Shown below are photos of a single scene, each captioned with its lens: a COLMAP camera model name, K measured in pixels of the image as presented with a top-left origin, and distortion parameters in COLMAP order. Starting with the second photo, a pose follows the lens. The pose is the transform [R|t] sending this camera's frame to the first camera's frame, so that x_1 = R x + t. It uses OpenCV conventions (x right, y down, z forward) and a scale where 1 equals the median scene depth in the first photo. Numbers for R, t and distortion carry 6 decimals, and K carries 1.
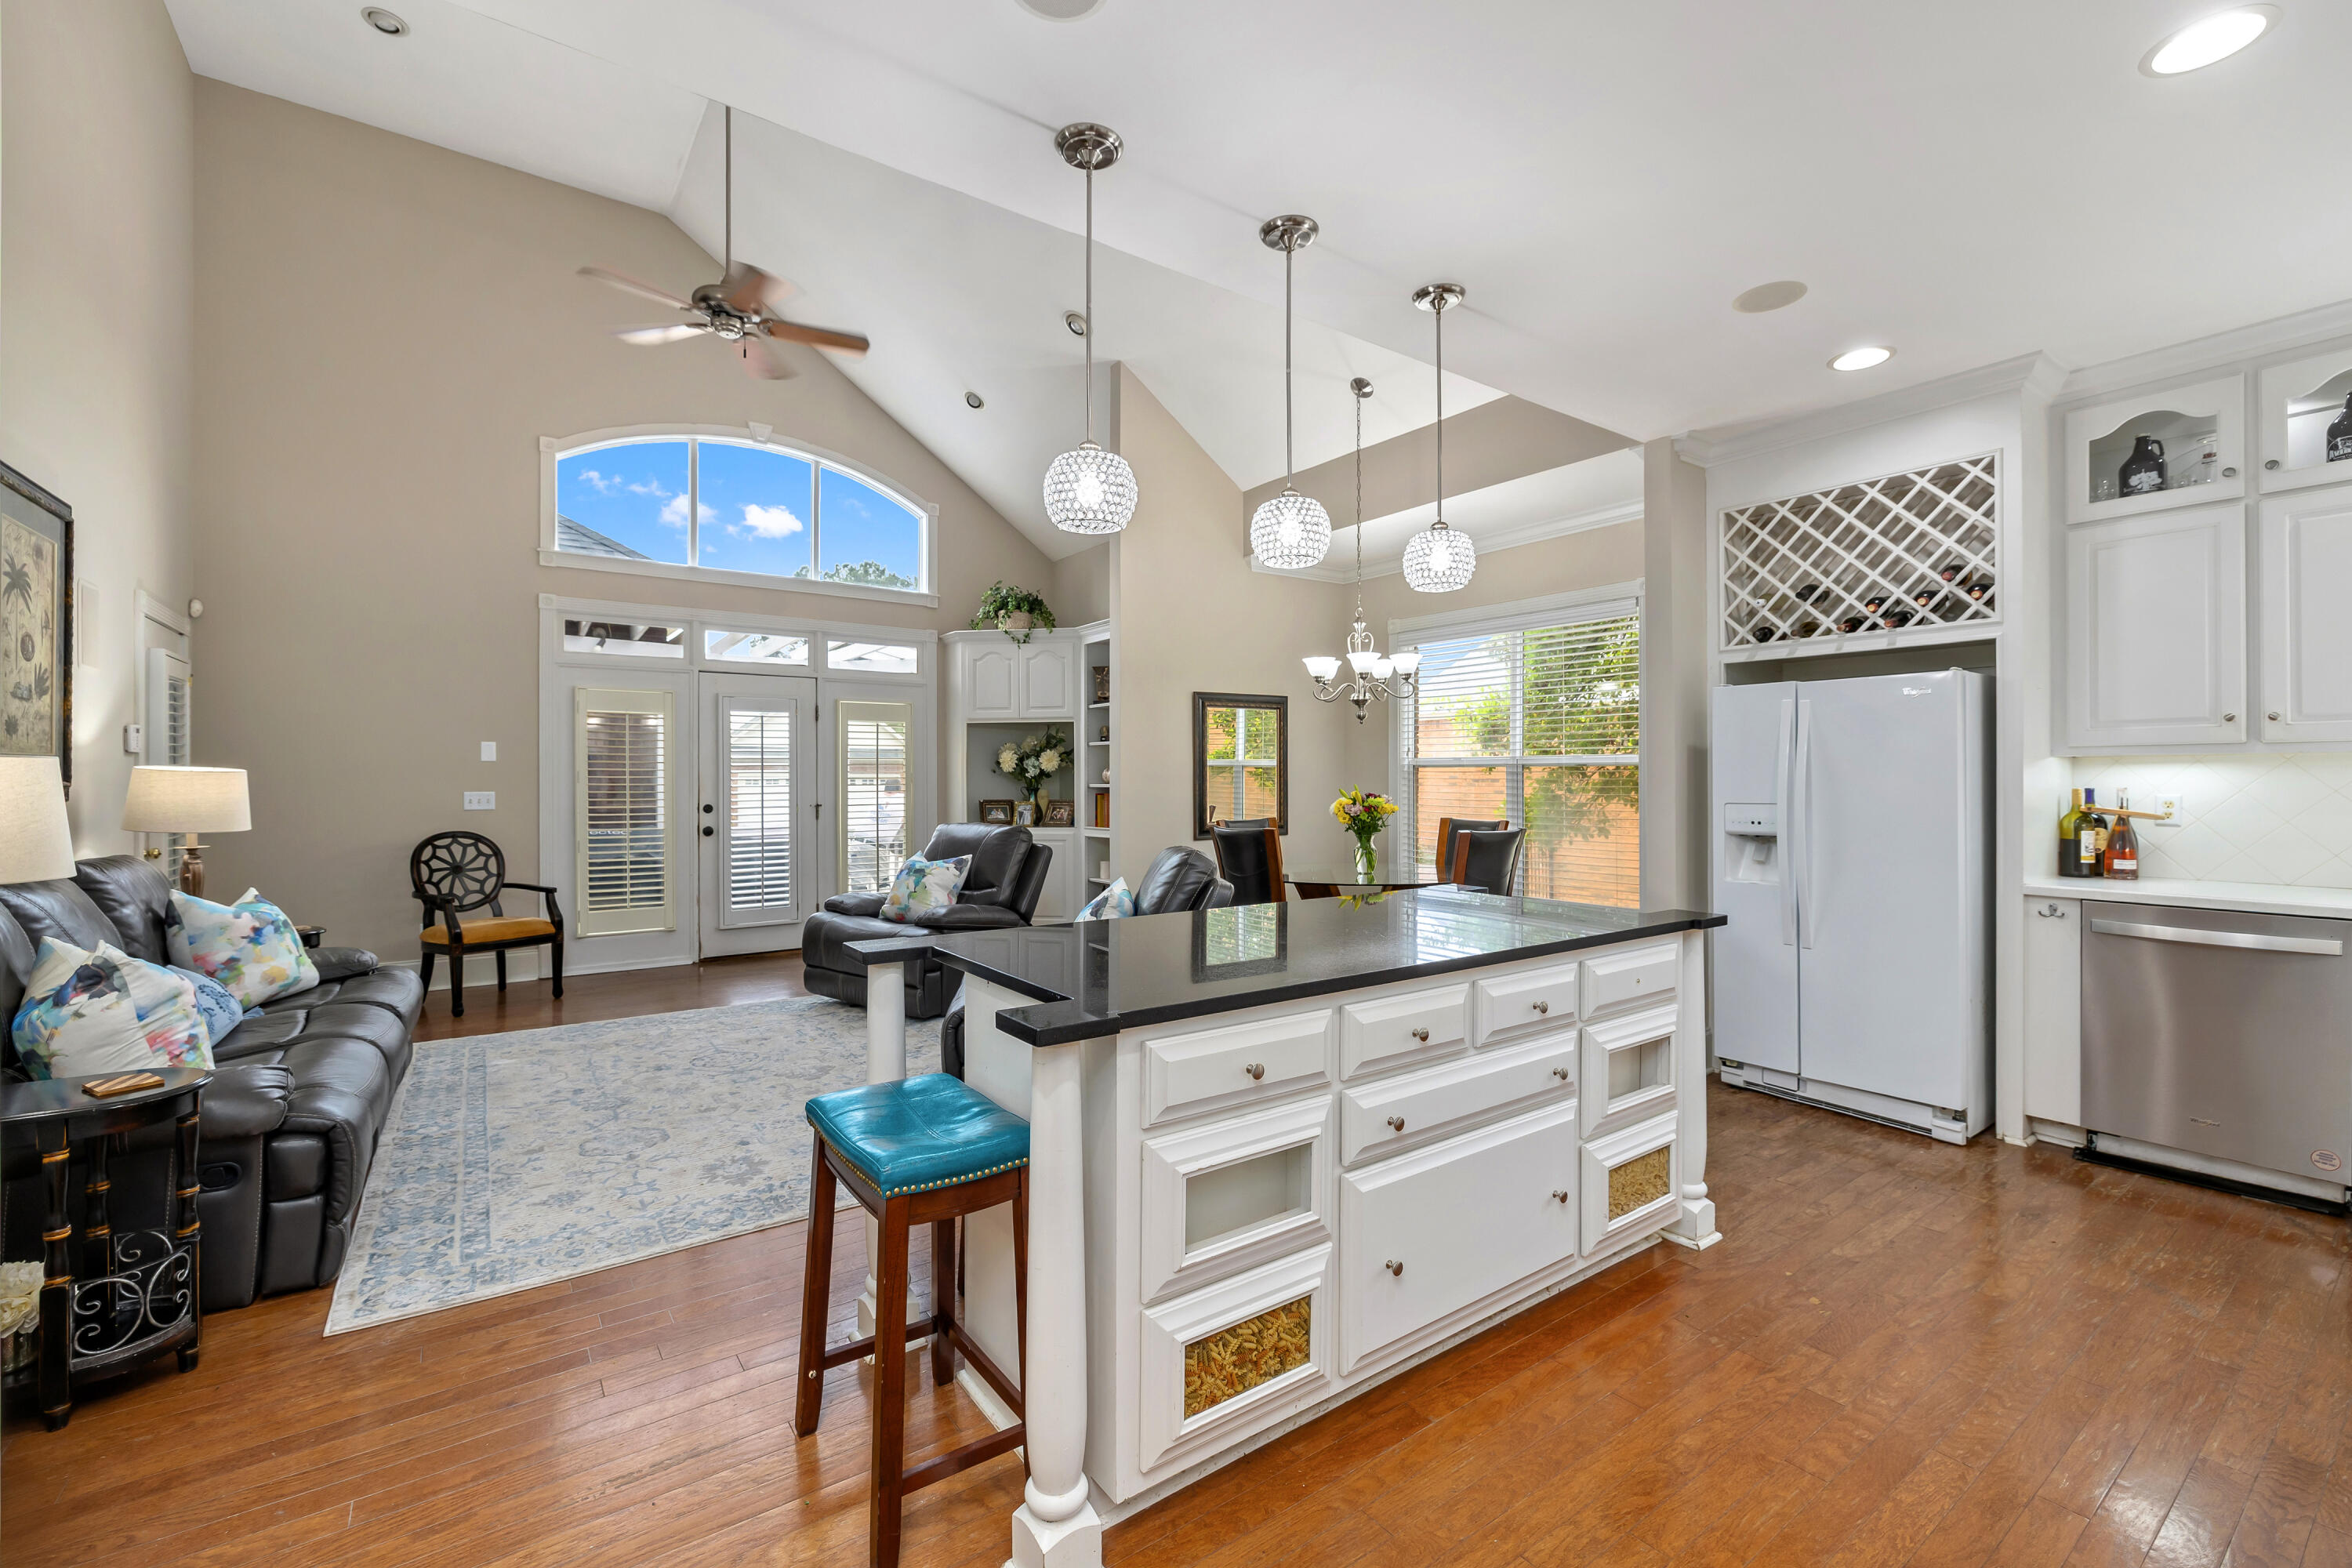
lens RADIAL K [[992.3, 0, 1179.6], [0, 992.3, 777.0], [0, 0, 1]] dist [0.000274, -0.000174]
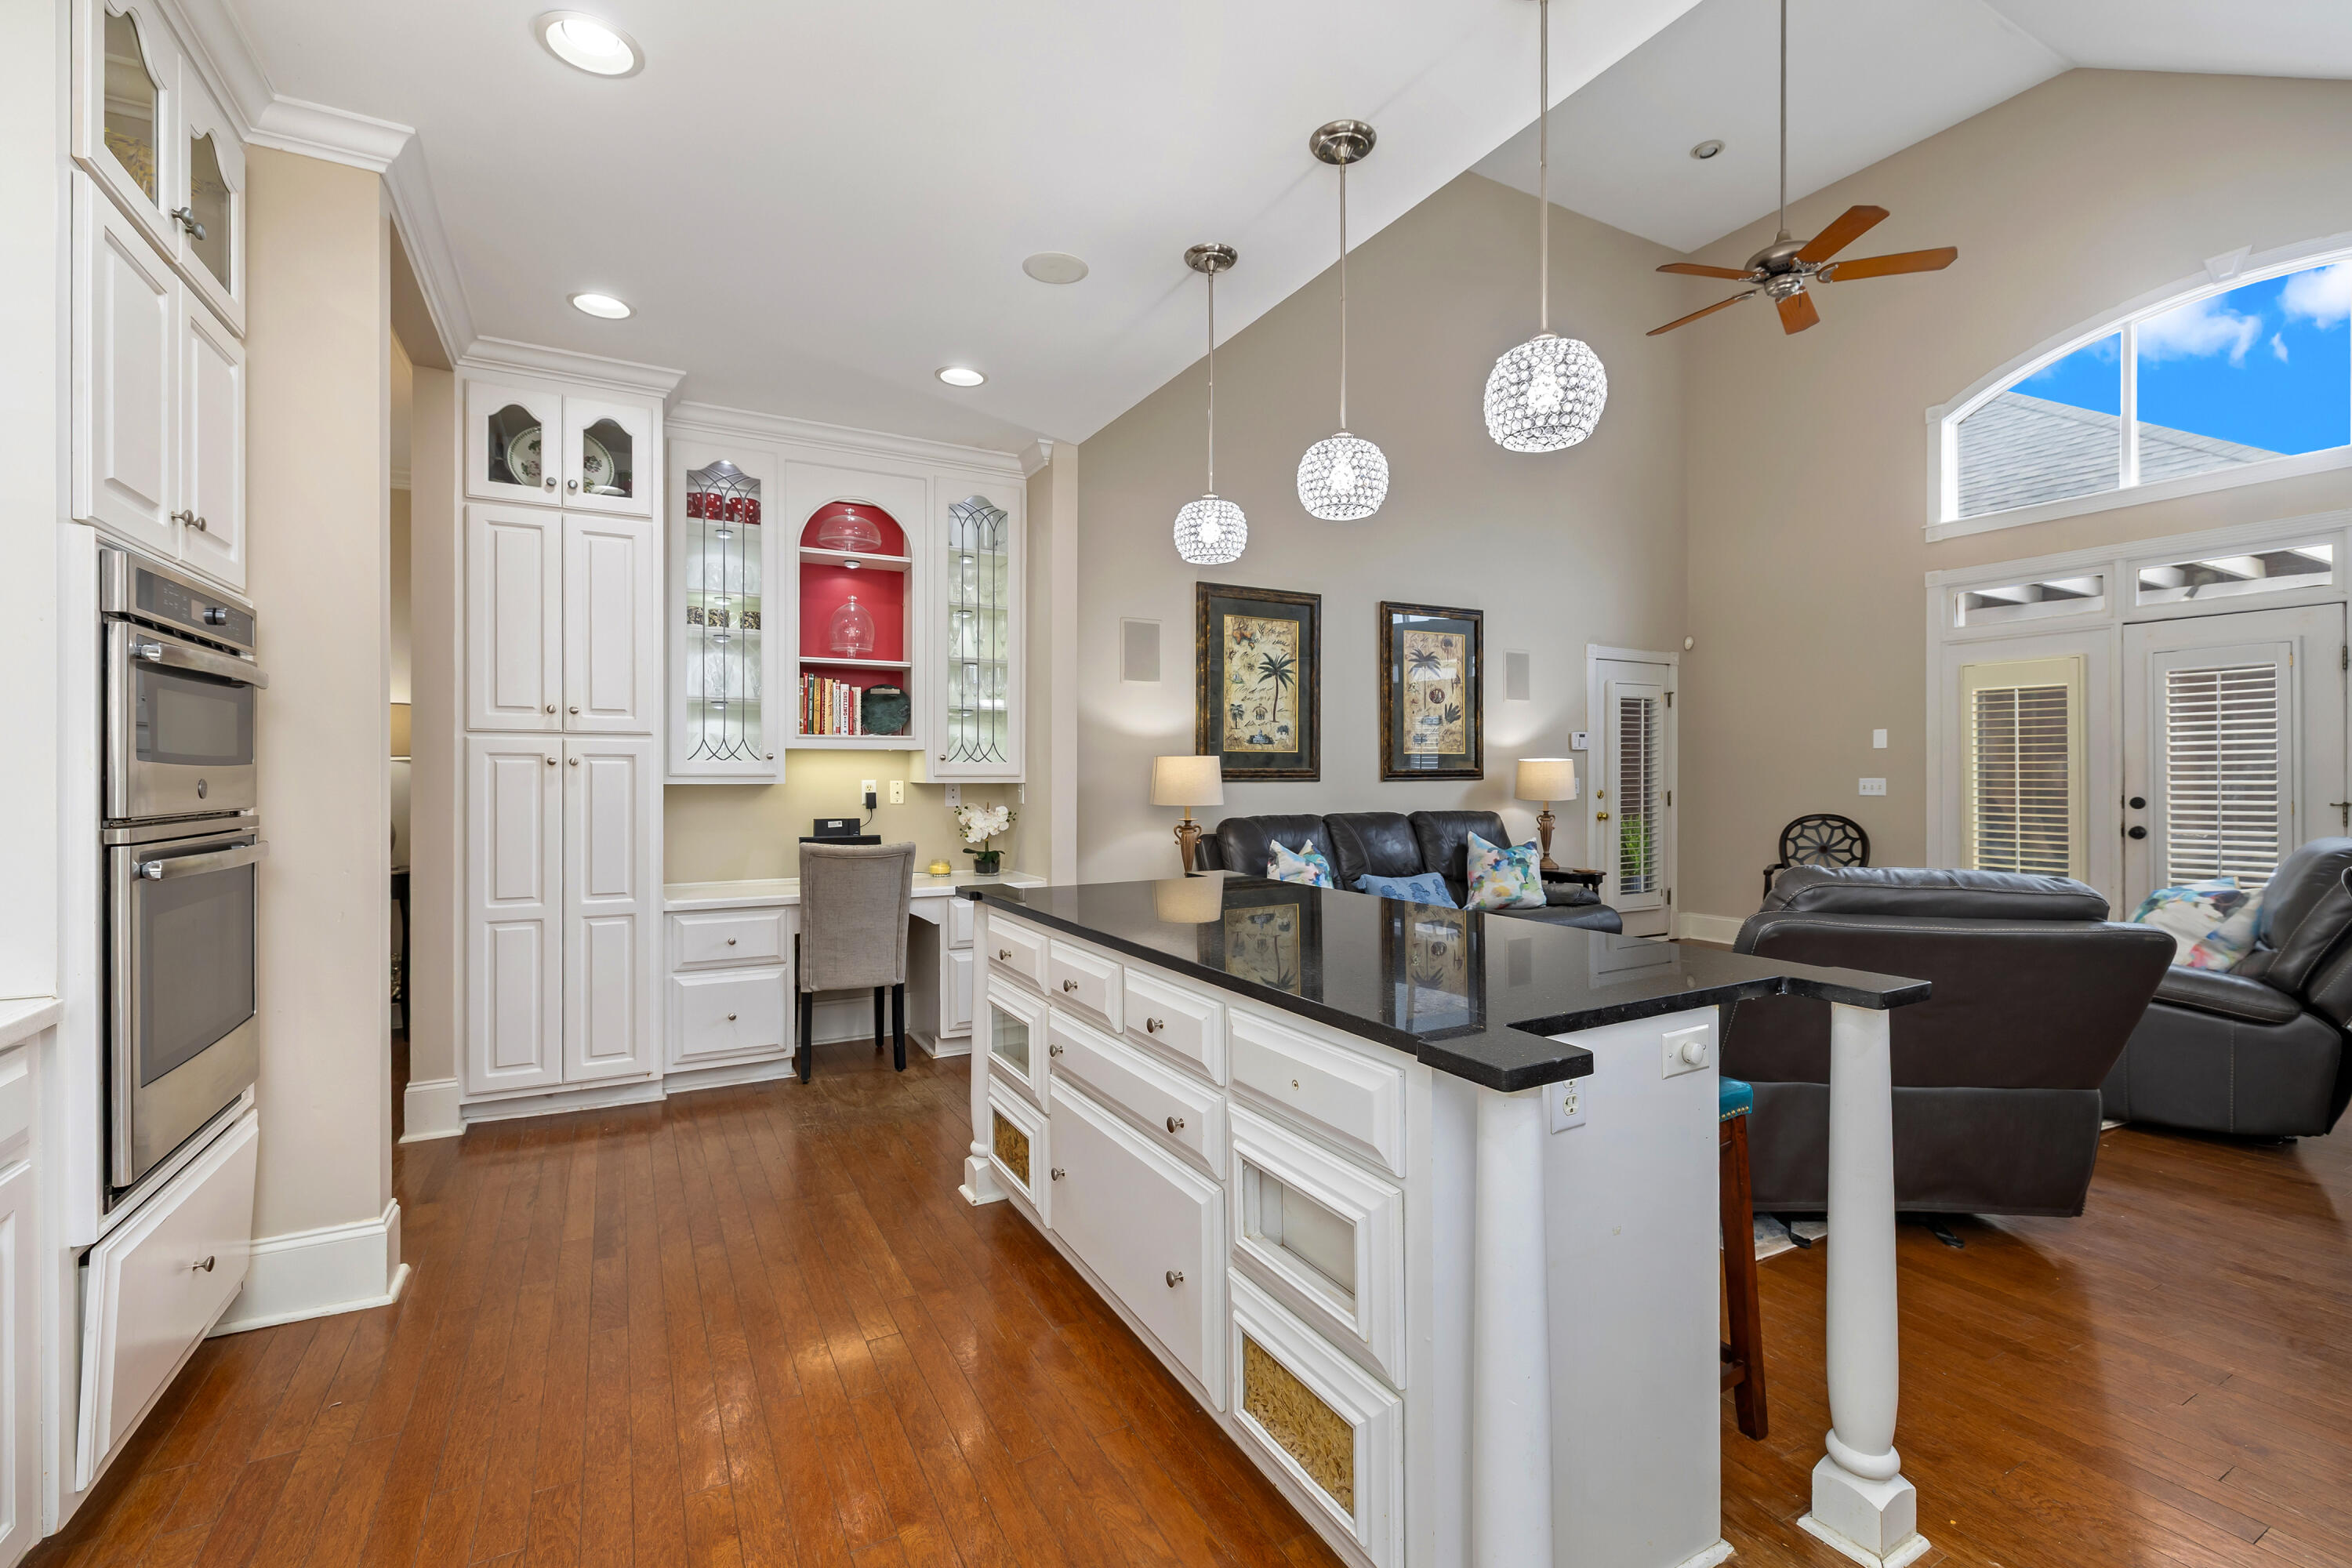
lens RADIAL K [[1035.4, 0, 1180.6], [0, 1035.4, 768.1], [0, 0, 1]] dist [-0.001323, -0.000047]
pose [[-0.129804, -0.005029, -0.991527, 0.580864], [0.003677, 0.999978, -0.005553, 0.009863], [0.991533, -0.004366, -0.129783, 0.538334]]
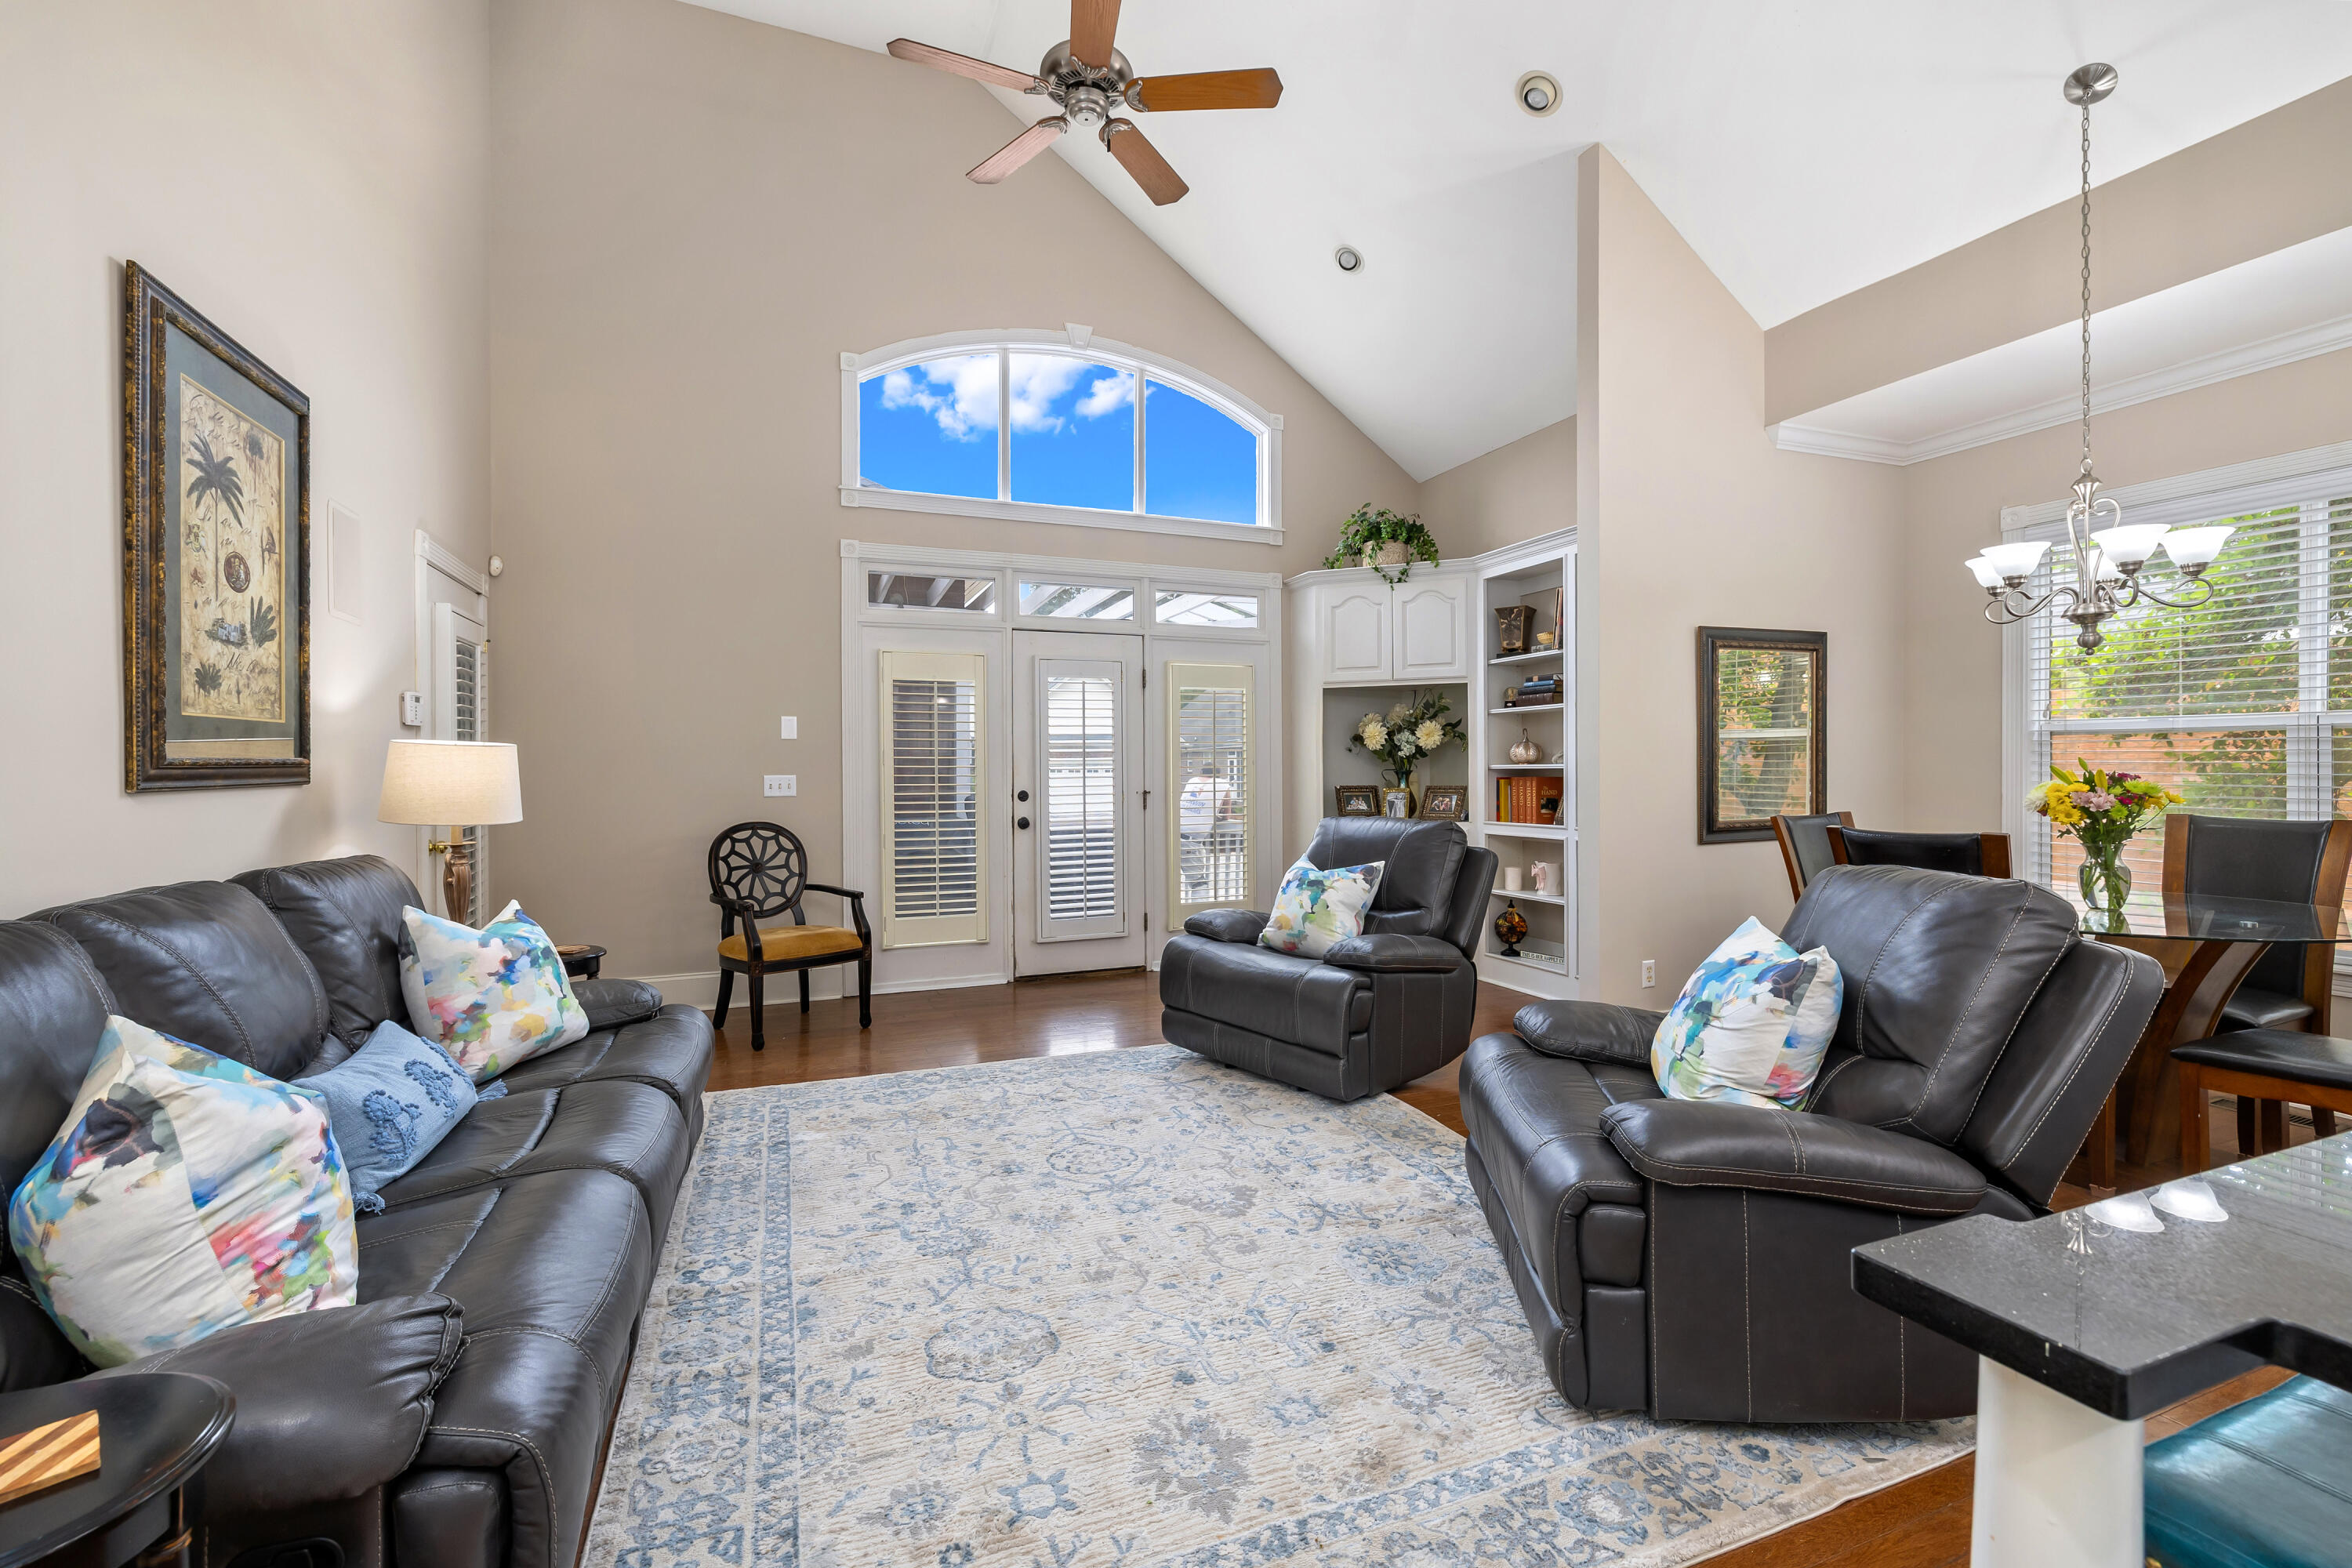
lens RADIAL K [[1014.3, 0, 1174.9], [0, 1014.3, 768.2], [0, 0, 1]] dist [0.000780, 0.000268]
pose [[0.970417, -0.003202, -0.241413, -0.214541], [0.004114, 0.999986, 0.003276, 0.009700], [0.241399, -0.004172, 0.970417, 0.305355]]
